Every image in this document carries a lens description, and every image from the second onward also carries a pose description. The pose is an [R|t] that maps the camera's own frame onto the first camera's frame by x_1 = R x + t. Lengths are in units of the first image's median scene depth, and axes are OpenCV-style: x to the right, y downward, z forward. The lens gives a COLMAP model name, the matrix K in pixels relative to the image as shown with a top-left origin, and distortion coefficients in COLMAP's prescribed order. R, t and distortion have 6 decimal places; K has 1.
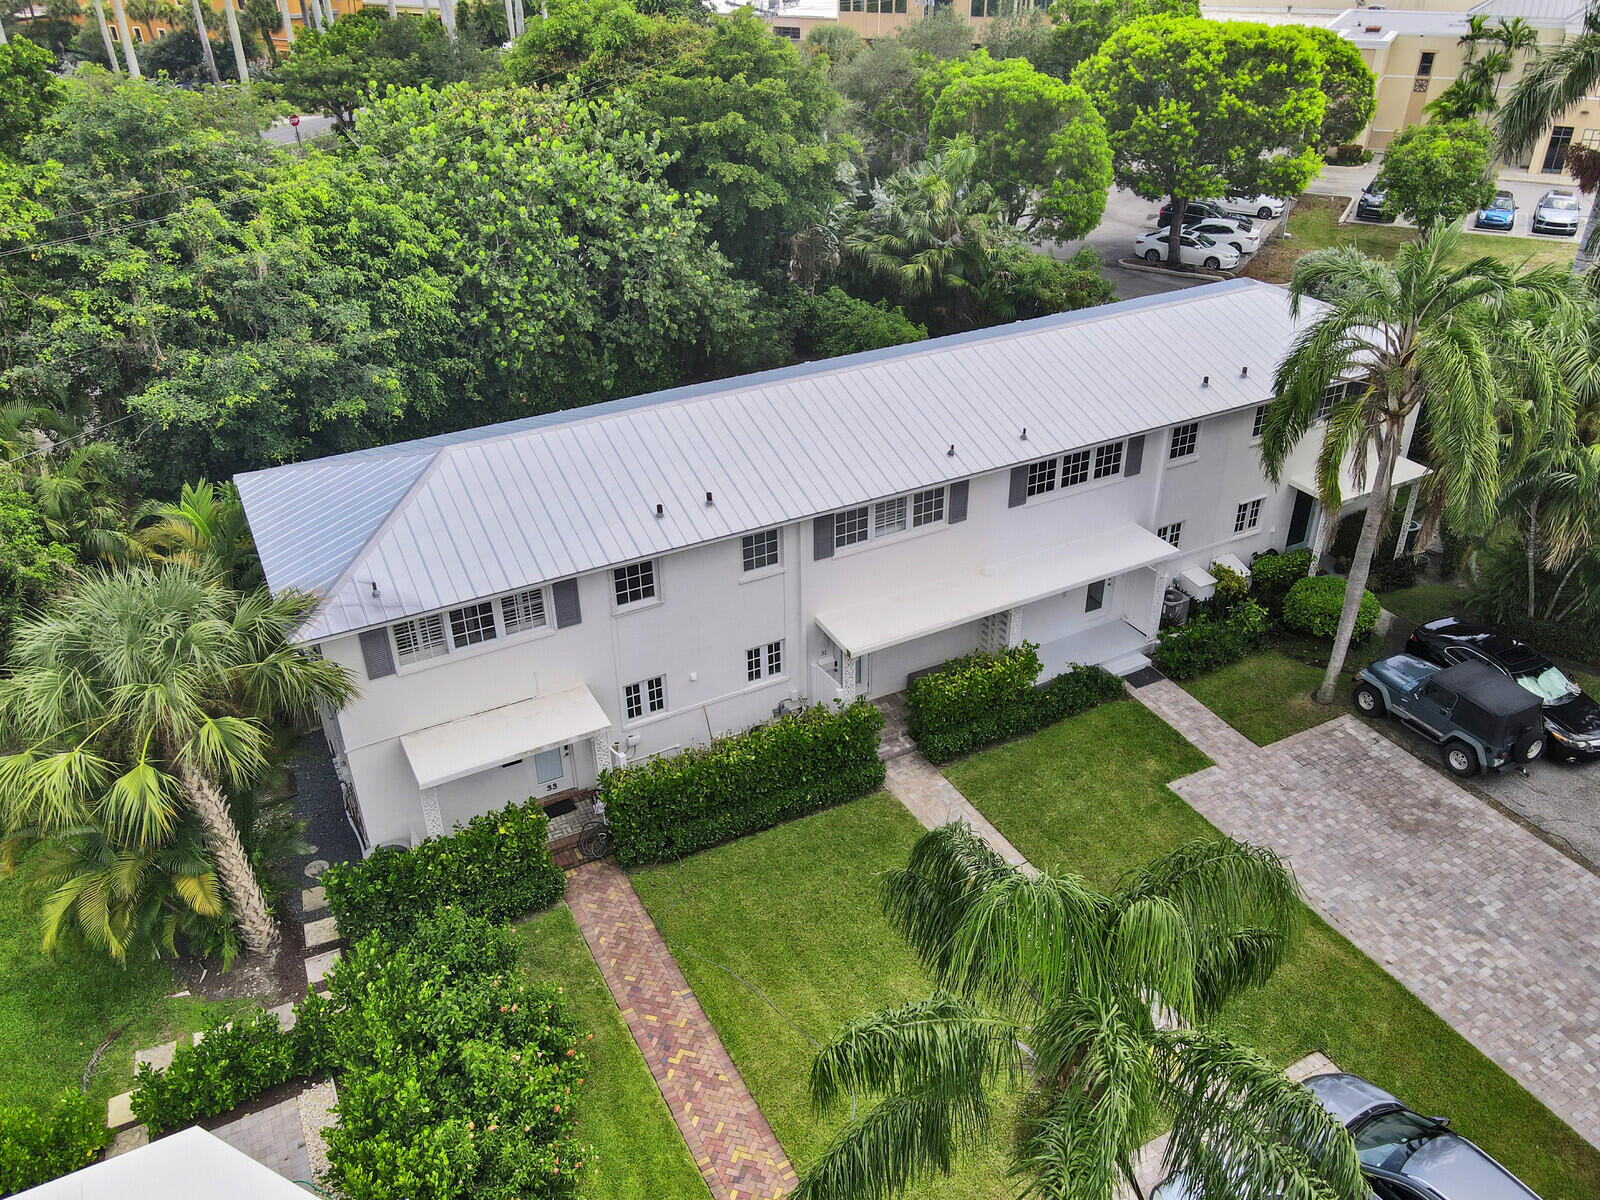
lens RADIAL K [[1223.6, 0, 808.4], [0, 1223.6, 601.3], [0, 0, 1]] dist [0.001439, 0.009445]
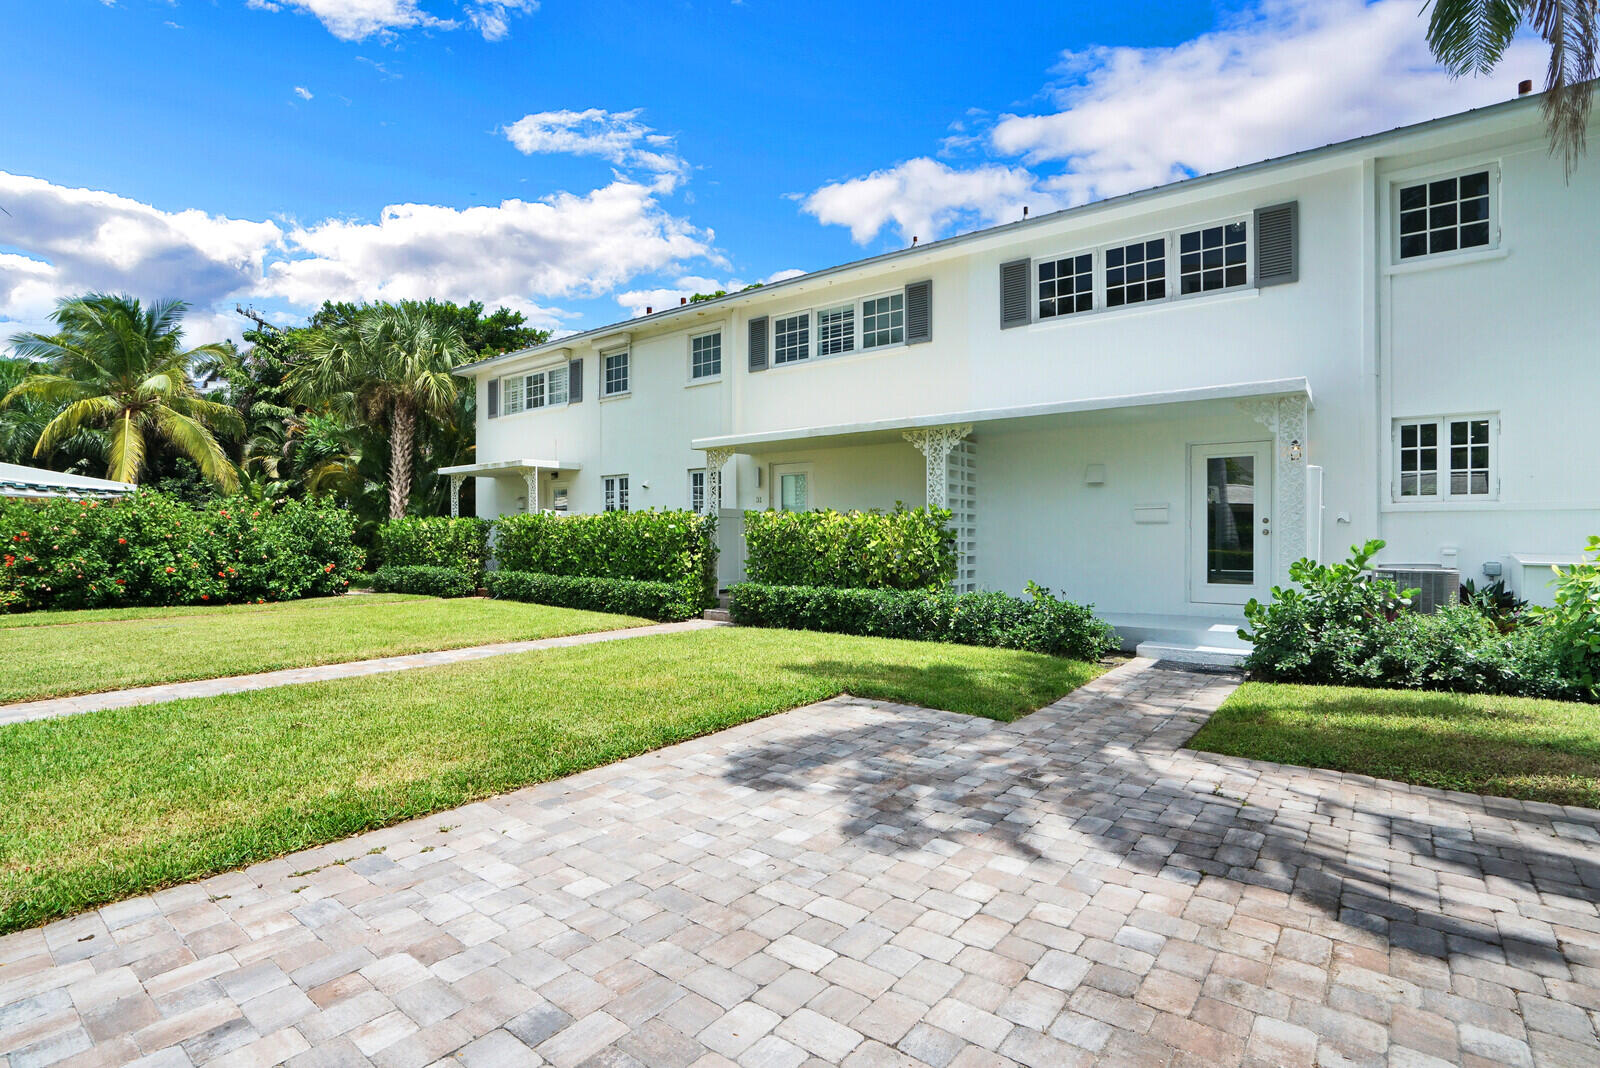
lens RADIAL K [[784.6, 0, 800.0], [0, 784.6, 534.0], [0, 0, 1]] dist [-0.068571, 0.034382]
pose [[0.409283, -0.000155, -0.912407, 0.500340], [-0.472673, 0.855314, -0.212175, 0.158332], [0.780428, 0.518110, 0.349992, 0.820131]]
